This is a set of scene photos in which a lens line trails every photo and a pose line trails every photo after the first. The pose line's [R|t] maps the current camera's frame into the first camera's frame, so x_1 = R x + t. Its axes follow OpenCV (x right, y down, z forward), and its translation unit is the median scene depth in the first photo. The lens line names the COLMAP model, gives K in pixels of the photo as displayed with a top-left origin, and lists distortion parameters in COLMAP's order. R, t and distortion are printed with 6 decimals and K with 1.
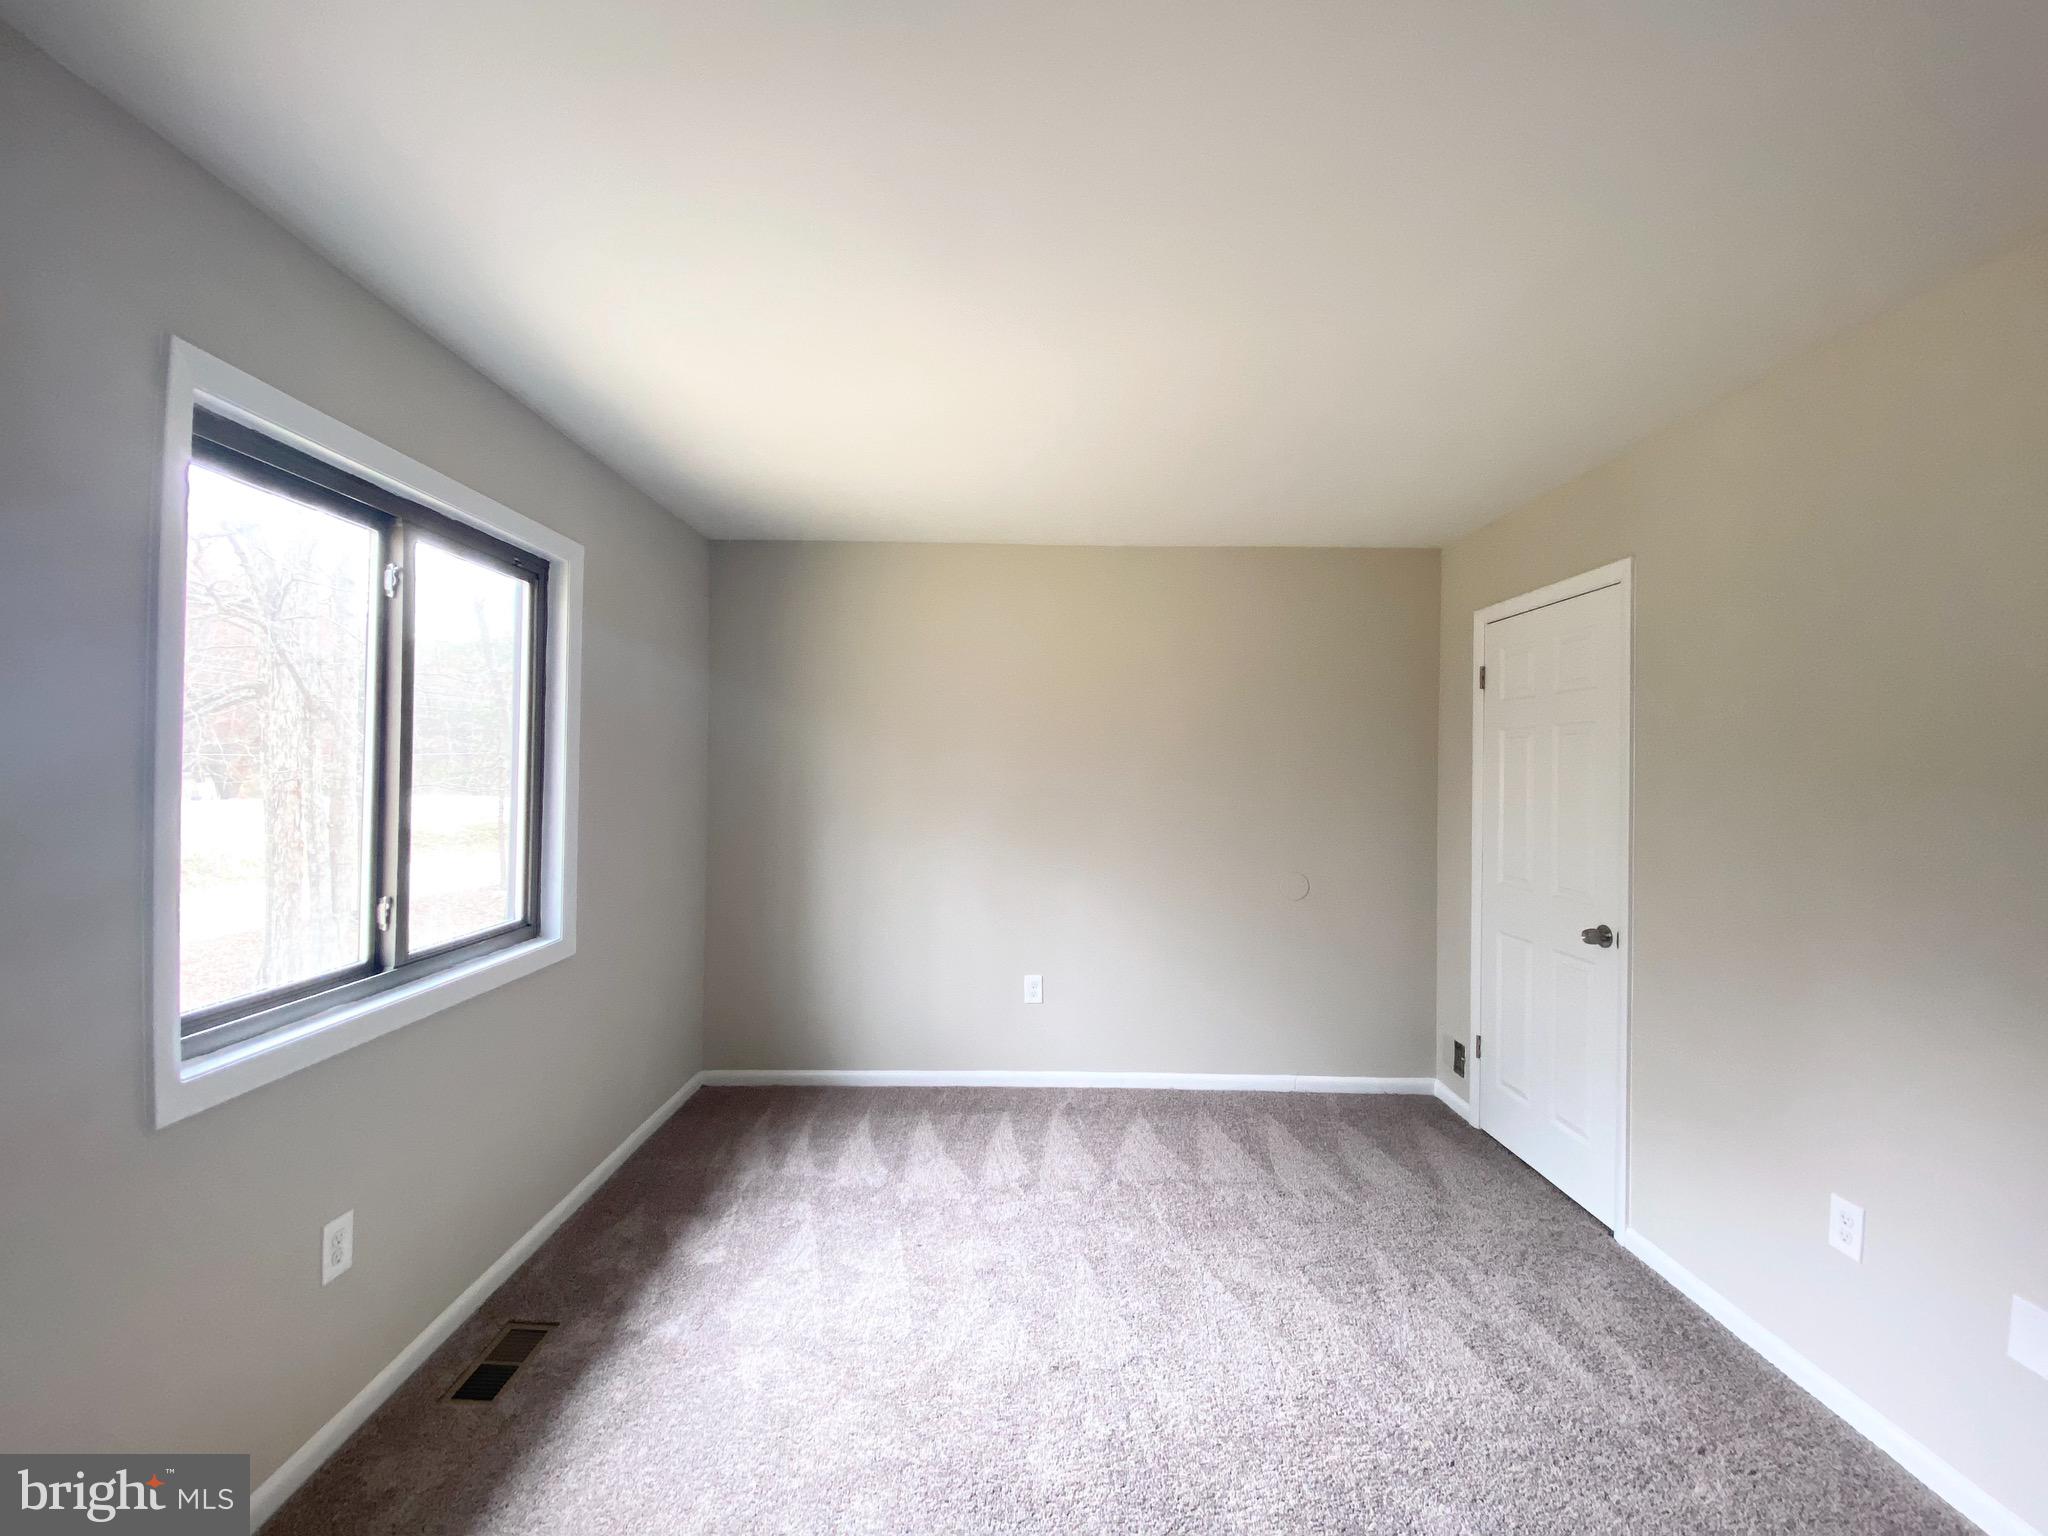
lens RADIAL K [[840.7, 0, 1059.6], [0, 840.7, 769.3], [0, 0, 1]] dist [0.020440, -0.006588]
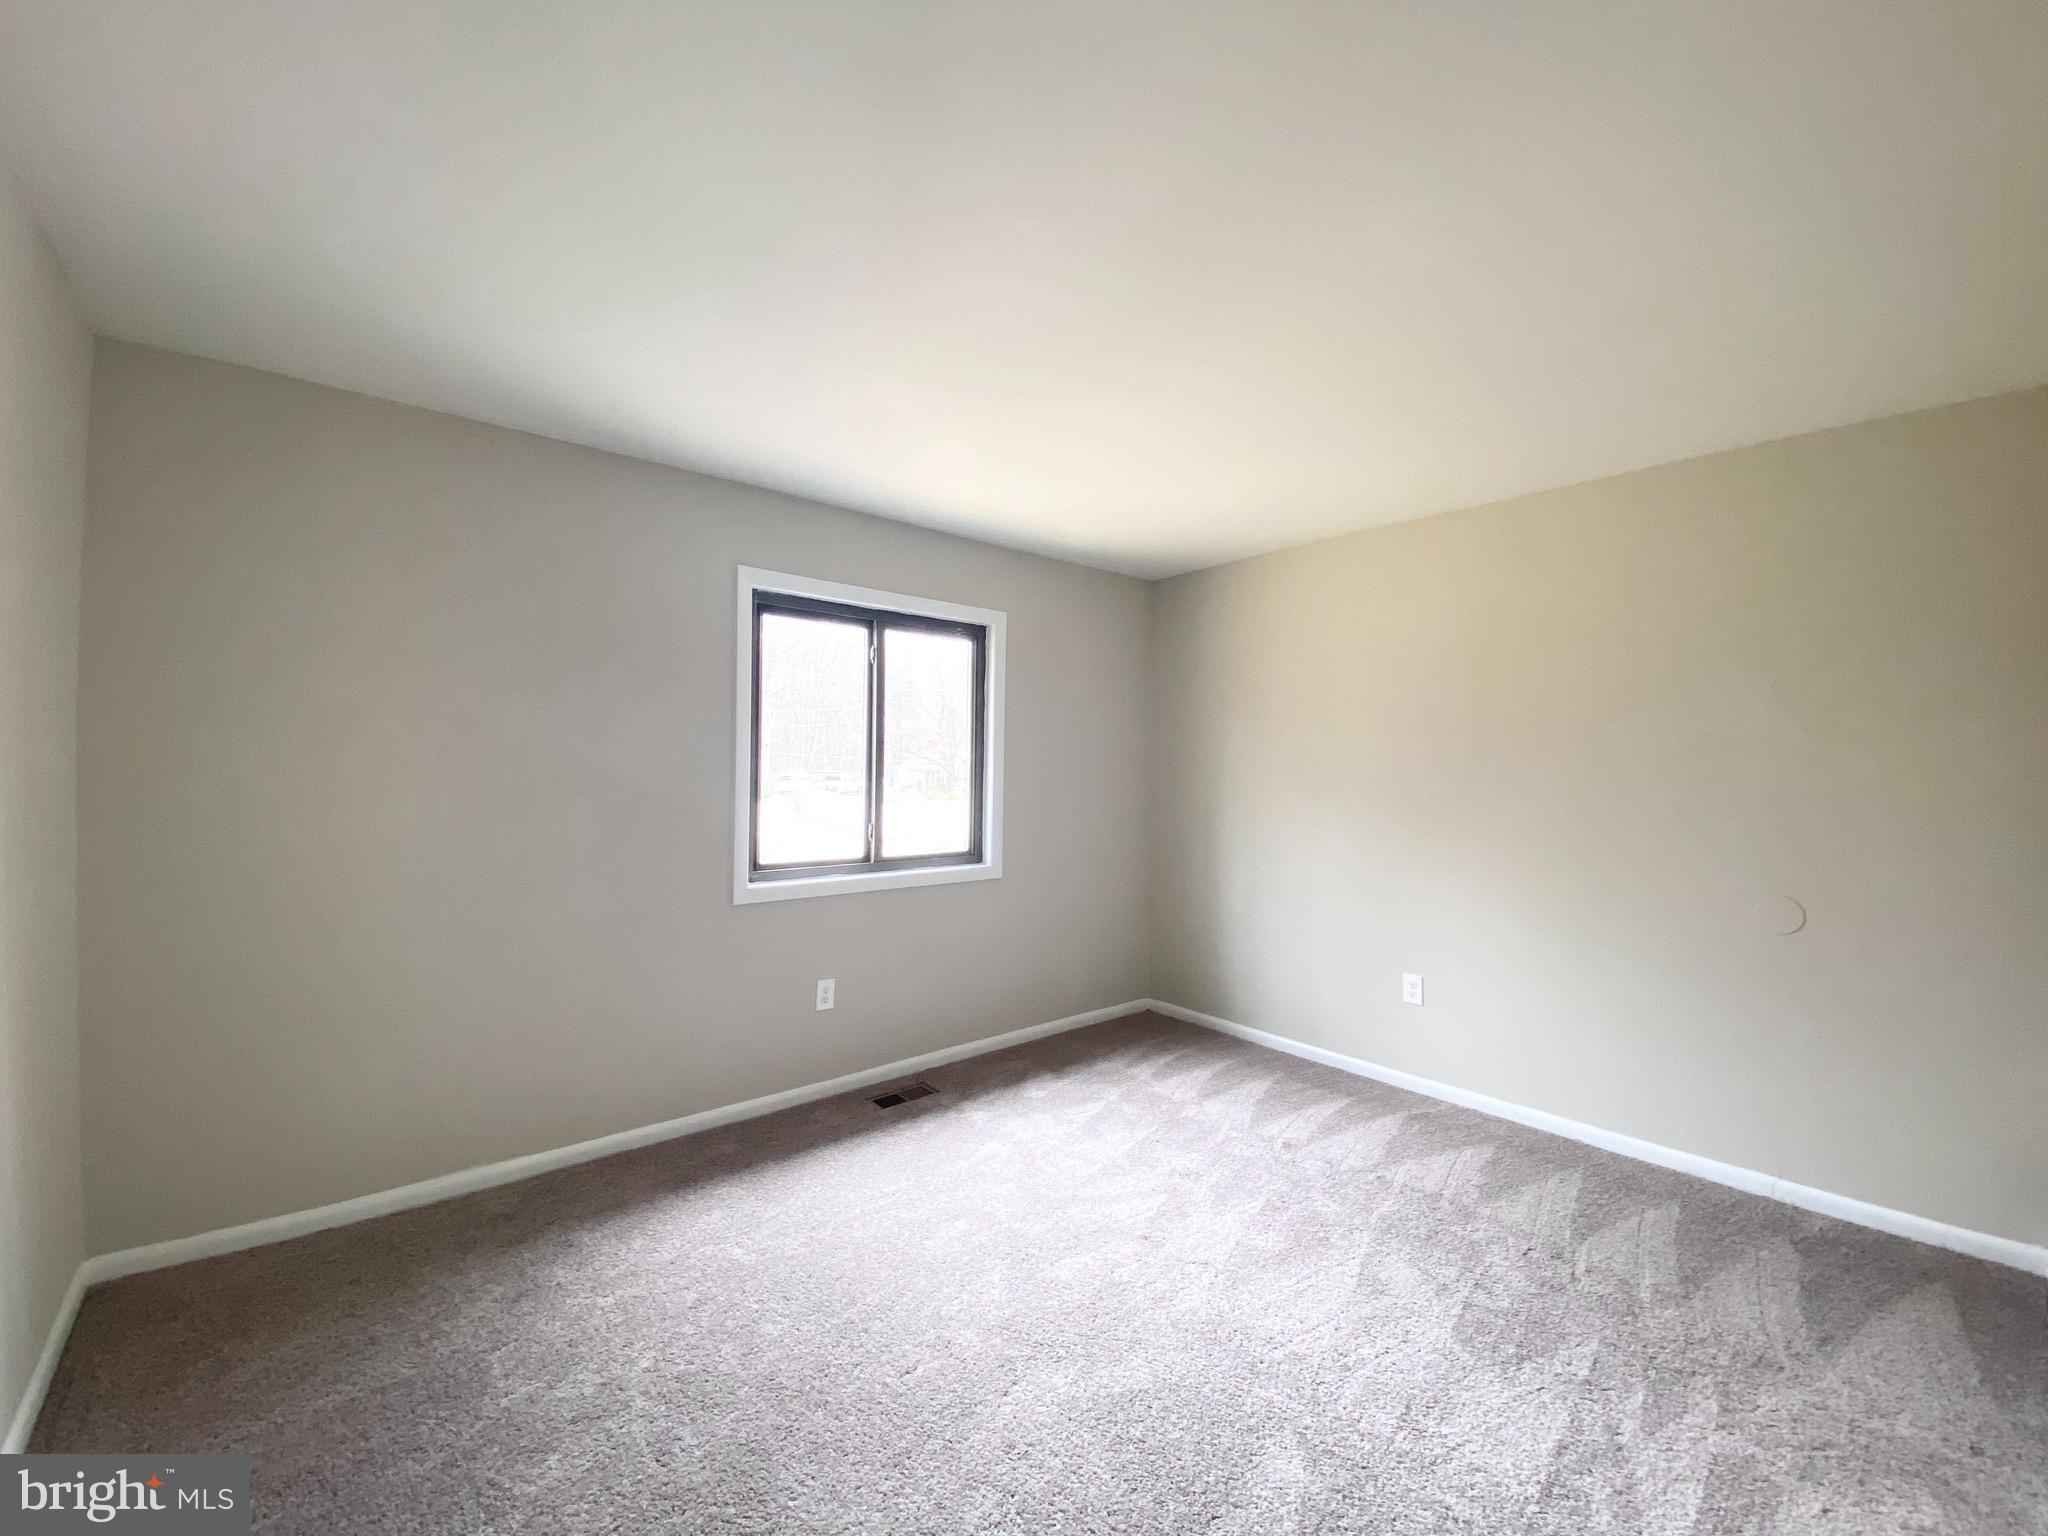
lens RADIAL K [[840.7, 0, 1035.3], [0, 840.7, 759.9], [0, 0, 1]] dist [0.020440, -0.006588]
pose [[0.640877, -0.018272, -0.767426, 0.623811], [-0.004003, 0.999624, -0.027143, 0.043427], [0.767633, 0.020468, 0.640563, 0.068667]]
